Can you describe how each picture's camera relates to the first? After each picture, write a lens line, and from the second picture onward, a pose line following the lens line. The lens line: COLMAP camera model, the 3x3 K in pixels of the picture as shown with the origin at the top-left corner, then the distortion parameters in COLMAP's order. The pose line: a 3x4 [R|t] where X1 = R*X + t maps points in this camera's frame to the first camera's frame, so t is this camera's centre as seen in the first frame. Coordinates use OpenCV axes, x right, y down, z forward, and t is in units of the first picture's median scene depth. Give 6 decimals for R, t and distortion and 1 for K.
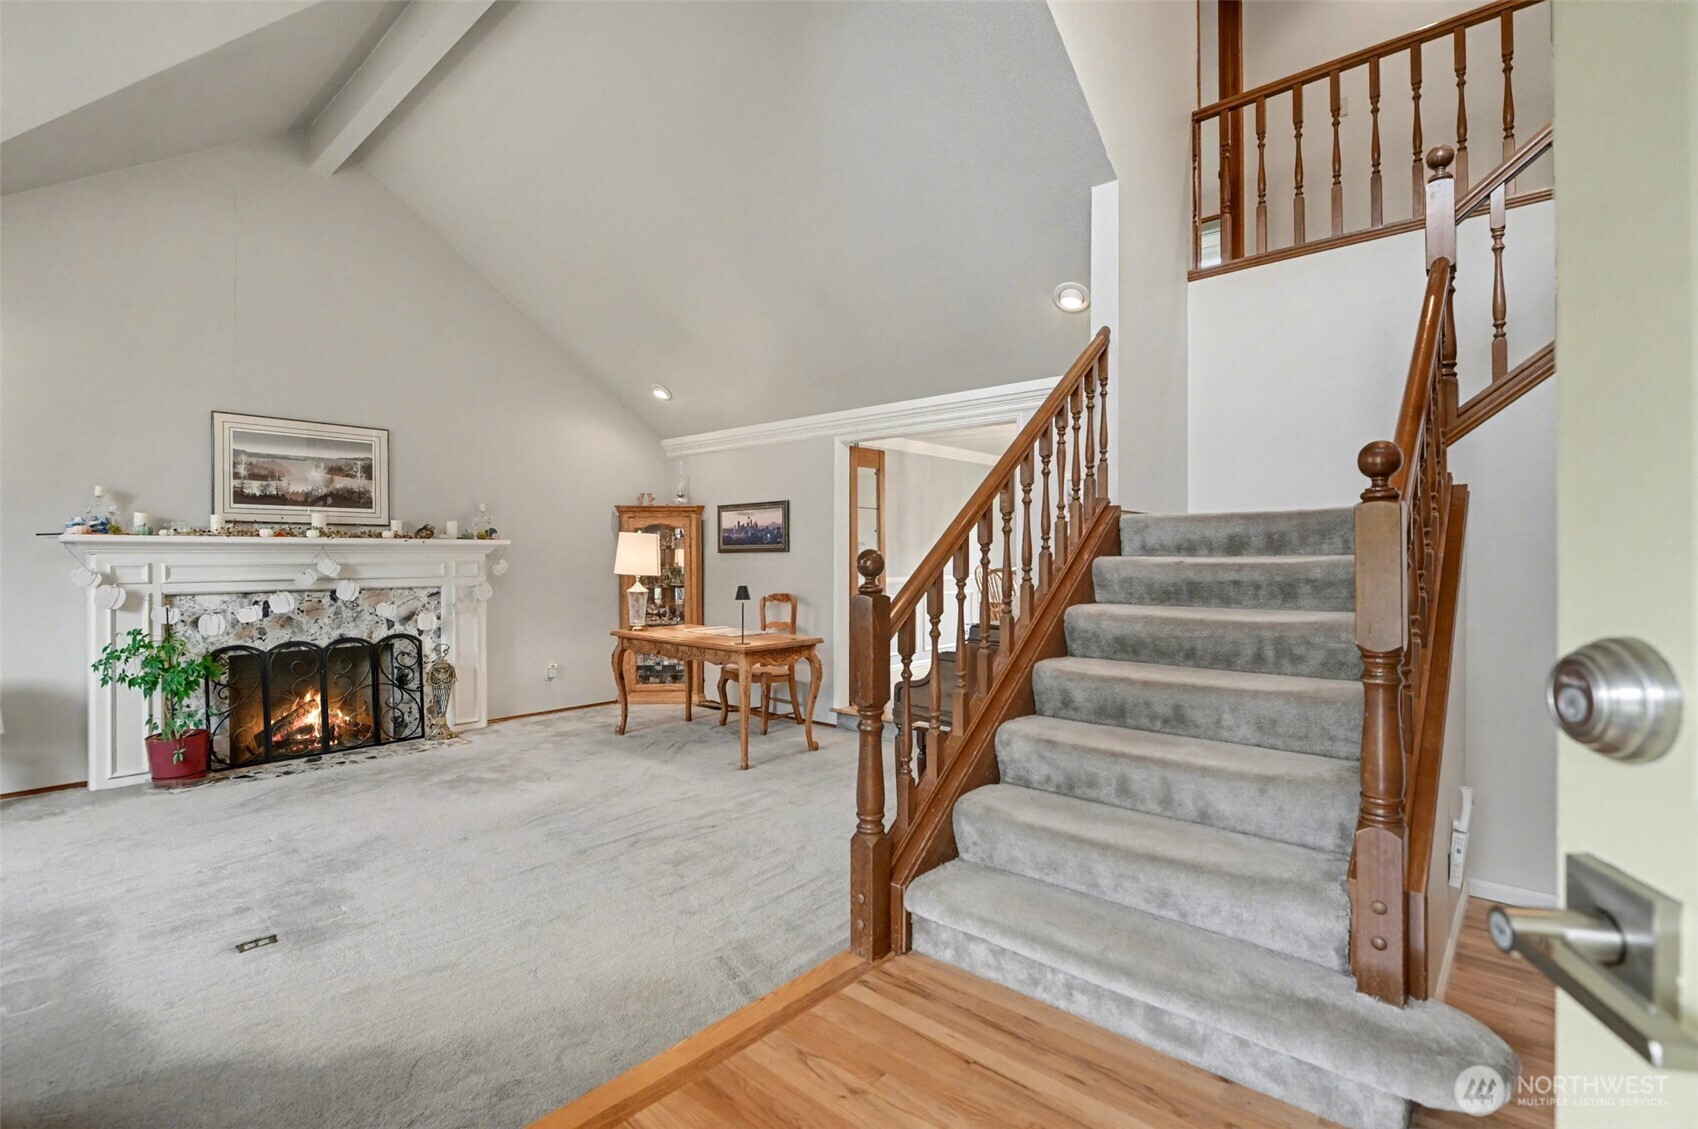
lens RADIAL K [[778.6, 0, 845.2], [0, 778.6, 557.4], [0, 0, 1]] dist [-0.002722, -0.007516]
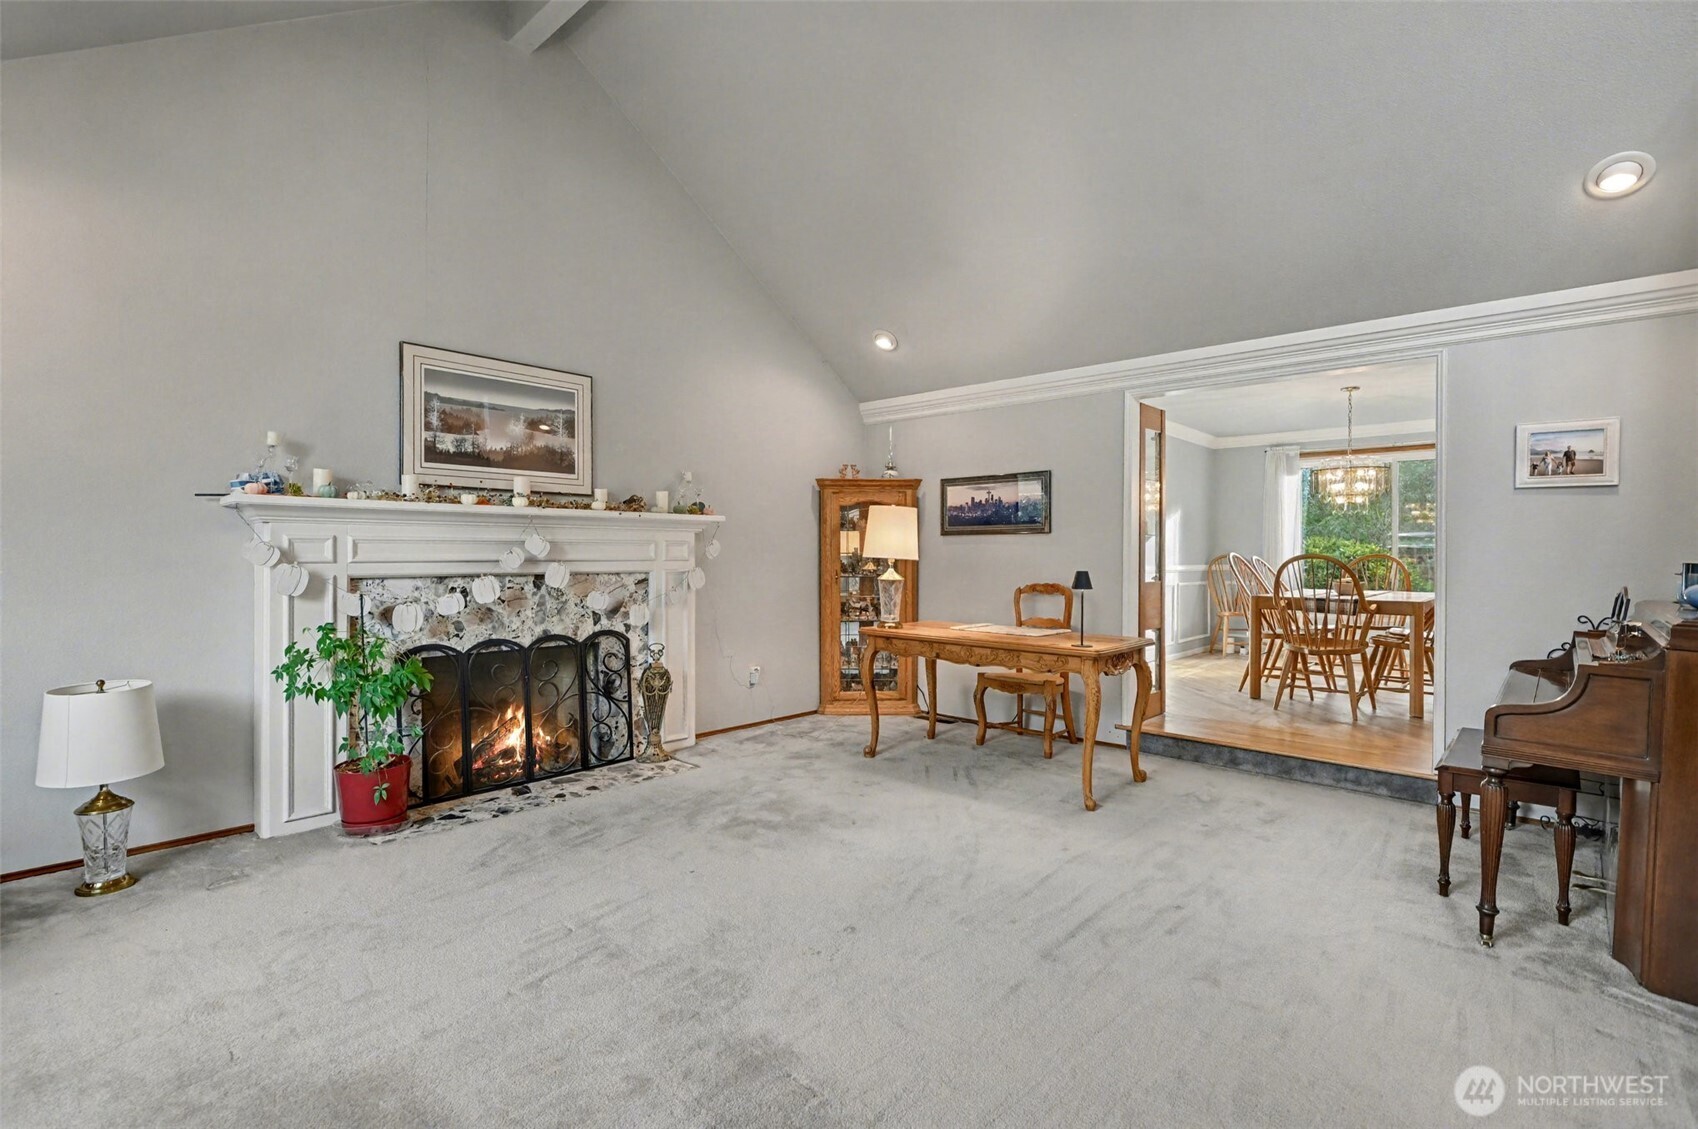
lens RADIAL K [[778.6, 0, 845.2], [0, 778.6, 557.4], [0, 0, 1]] dist [-0.002722, -0.007516]
pose [[0.999850, 0.005393, -0.016463, -0.335354], [-0.005323, 0.999977, 0.004265, 0.019625], [0.016486, -0.004176, 0.999855, 0.214568]]
